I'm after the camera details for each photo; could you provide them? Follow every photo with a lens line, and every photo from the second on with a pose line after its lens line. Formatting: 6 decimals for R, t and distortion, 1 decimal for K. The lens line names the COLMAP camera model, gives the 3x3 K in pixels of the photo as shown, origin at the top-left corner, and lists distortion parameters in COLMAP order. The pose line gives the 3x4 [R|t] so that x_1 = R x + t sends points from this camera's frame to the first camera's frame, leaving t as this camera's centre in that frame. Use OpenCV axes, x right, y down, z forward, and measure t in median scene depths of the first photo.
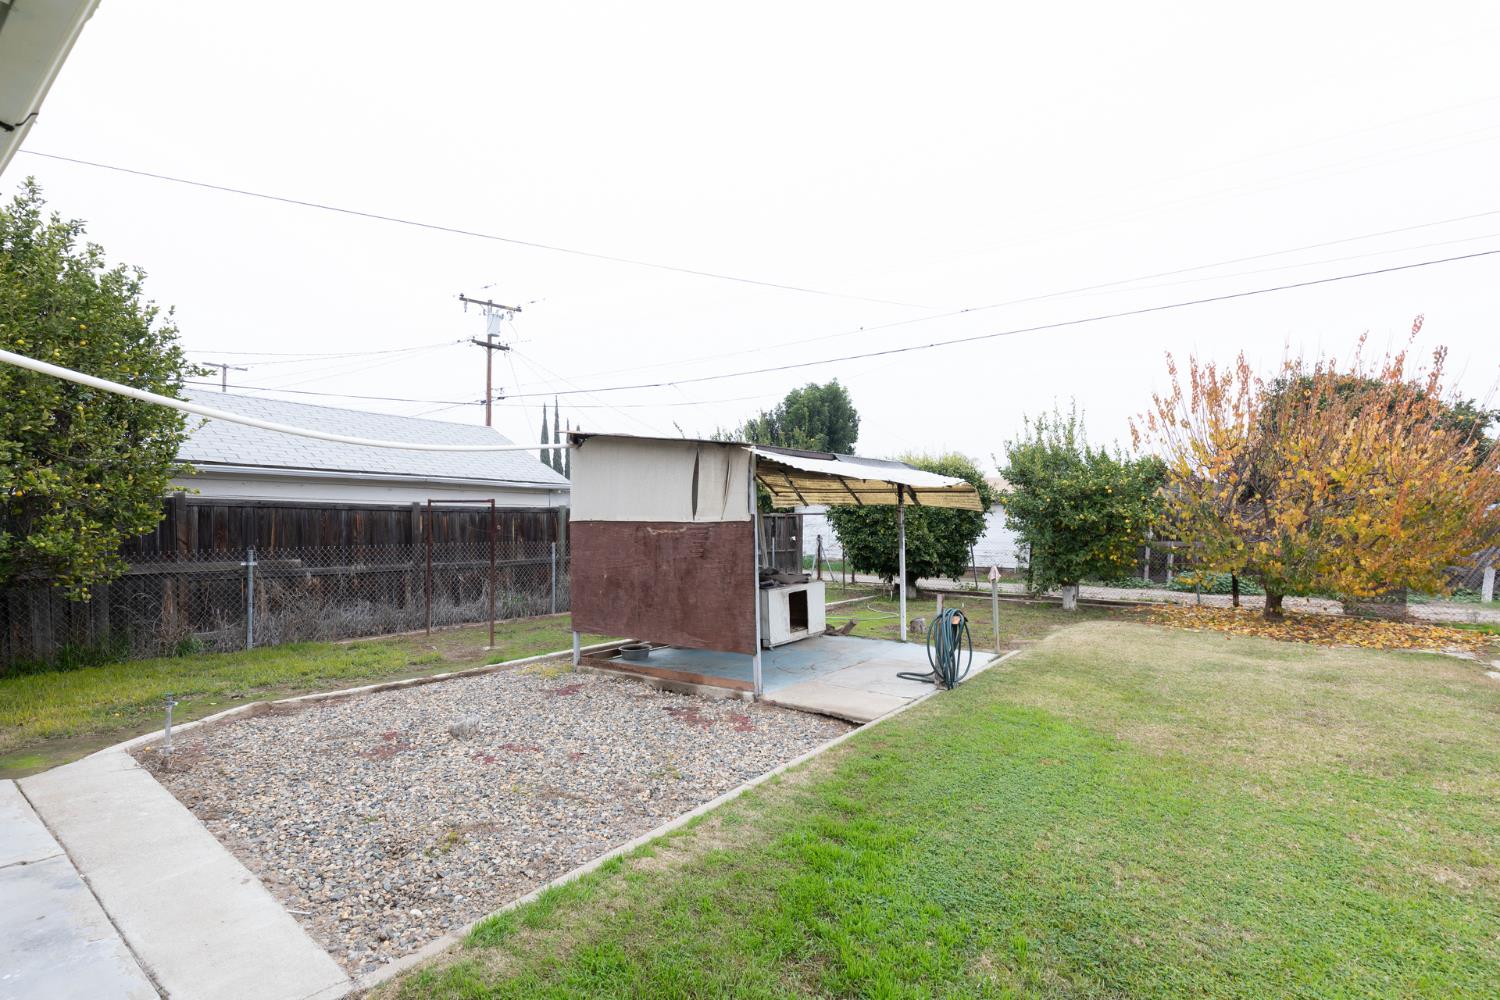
lens RADIAL K [[674.8, 0, 750.4], [0, 674.8, 517.8], [0, 0, 1]] dist [0.007503, 0.000323]
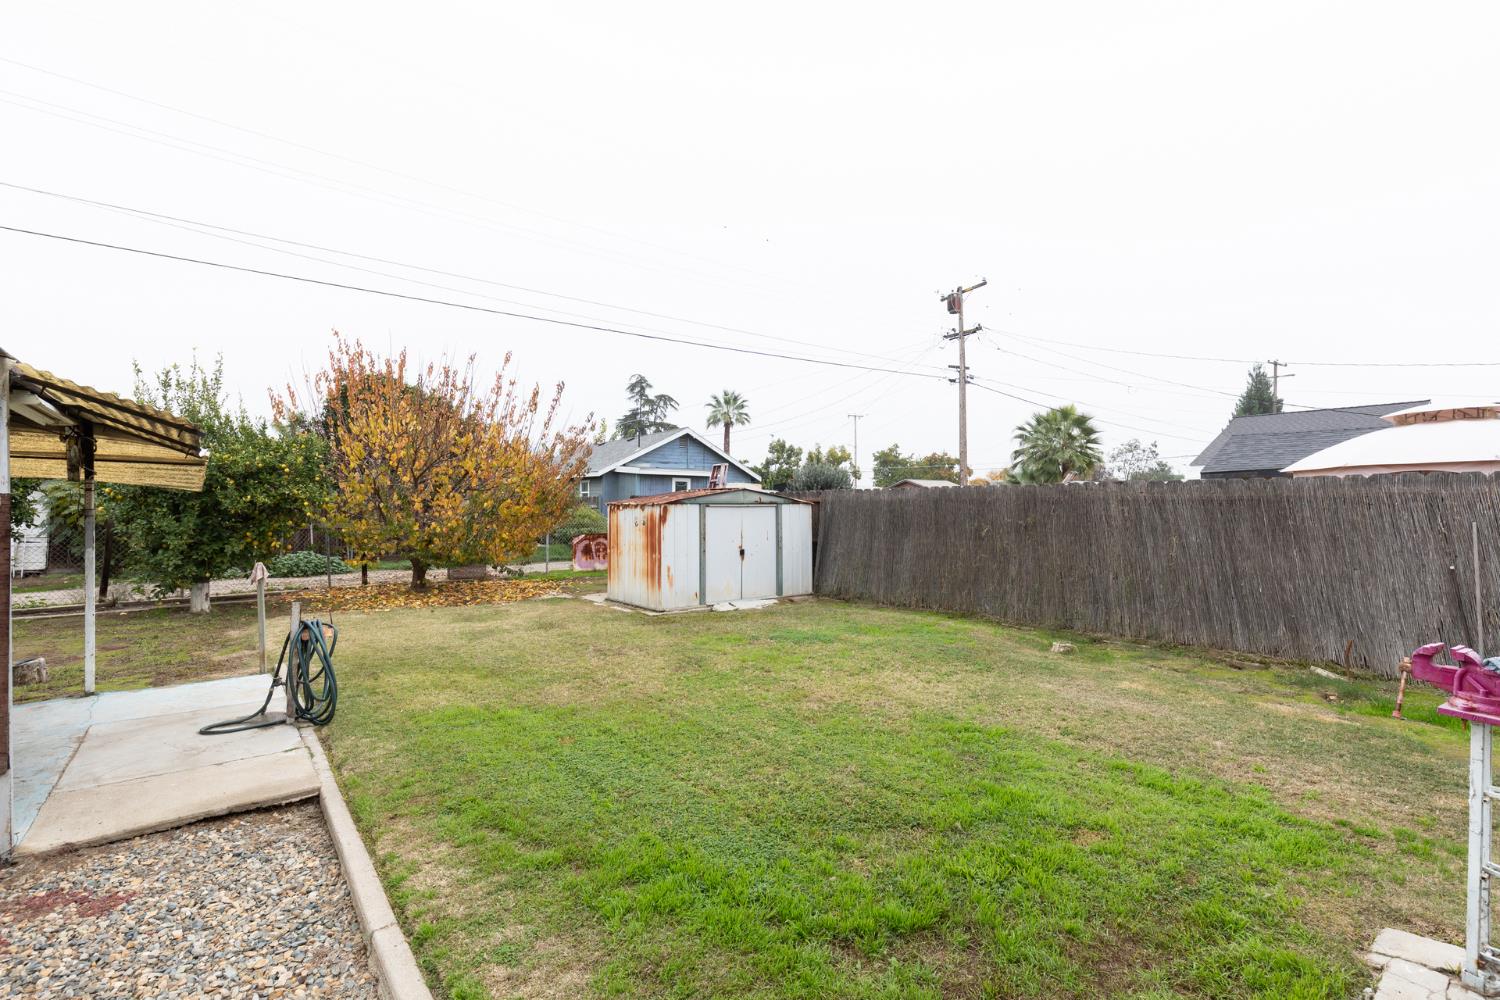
lens RADIAL K [[674.8, 0, 750.4], [0, 674.8, 517.8], [0, 0, 1]] dist [0.007503, 0.000323]
pose [[0.258210, -0.020854, 0.965864, -0.196512], [-0.004453, 0.999731, 0.022776, -0.000015], [-0.966078, -0.010182, 0.258048, 0.199091]]
